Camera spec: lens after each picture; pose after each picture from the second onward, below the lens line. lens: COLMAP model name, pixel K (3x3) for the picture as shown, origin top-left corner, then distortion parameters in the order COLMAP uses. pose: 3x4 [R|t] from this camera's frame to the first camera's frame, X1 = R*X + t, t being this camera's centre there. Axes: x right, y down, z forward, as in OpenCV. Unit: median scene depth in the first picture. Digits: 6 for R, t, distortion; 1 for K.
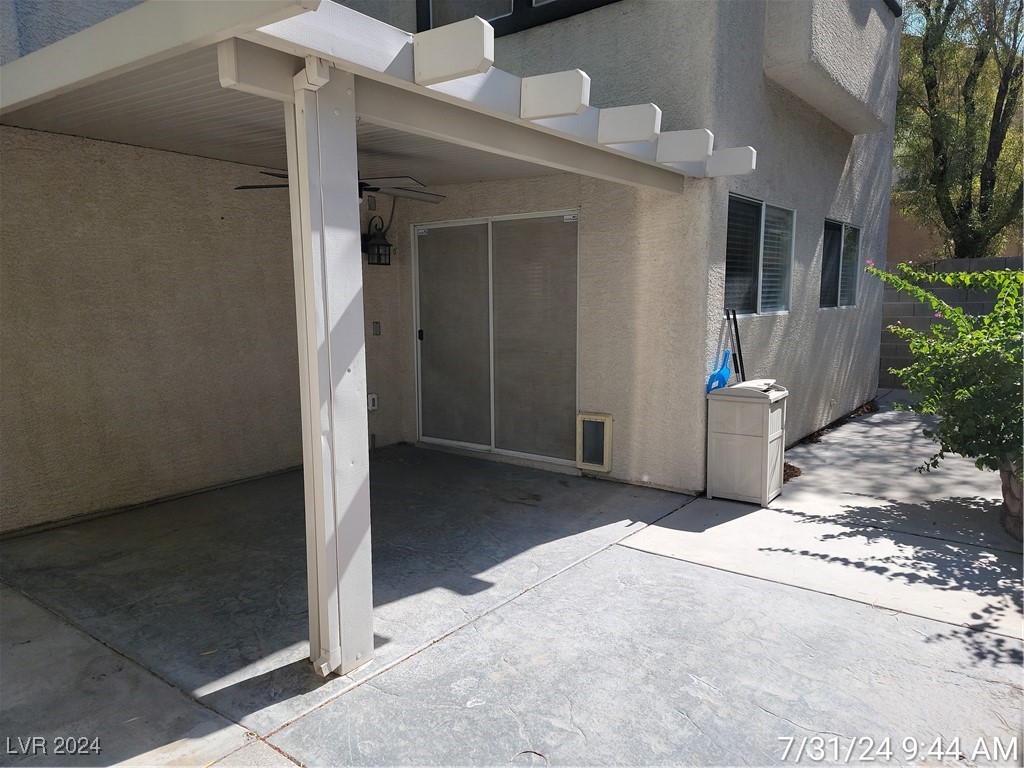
lens RADIAL K [[697.5, 0, 508.4], [0, 697.5, 381.1], [0, 0, 1]] dist [0.077069, -0.060526]
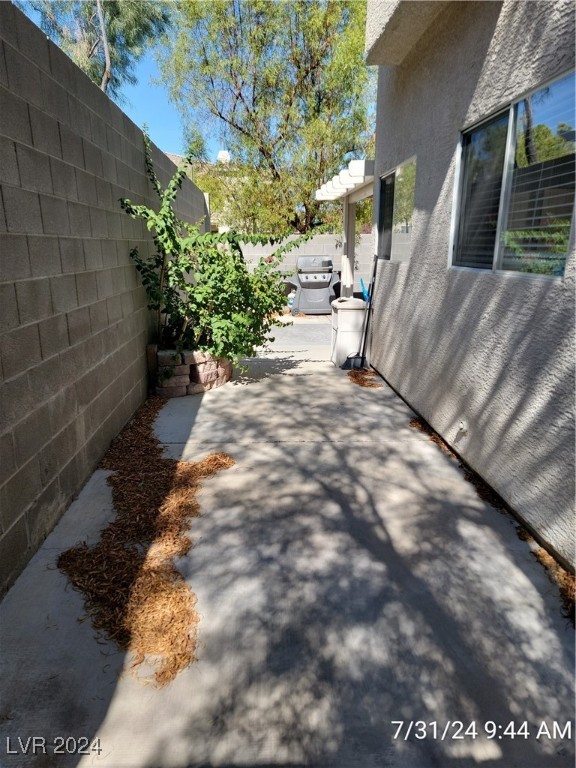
lens RADIAL K [[523.1, 0, 288.0], [0, 523.1, 384.0], [0, 0, 1]] dist [0.077069, -0.060526]
pose [[-0.740803, 0.170601, -0.649697, 1.197050], [-0.091383, 0.932623, 0.349091, -0.209185], [0.665478, 0.317979, -0.675299, 1.650039]]
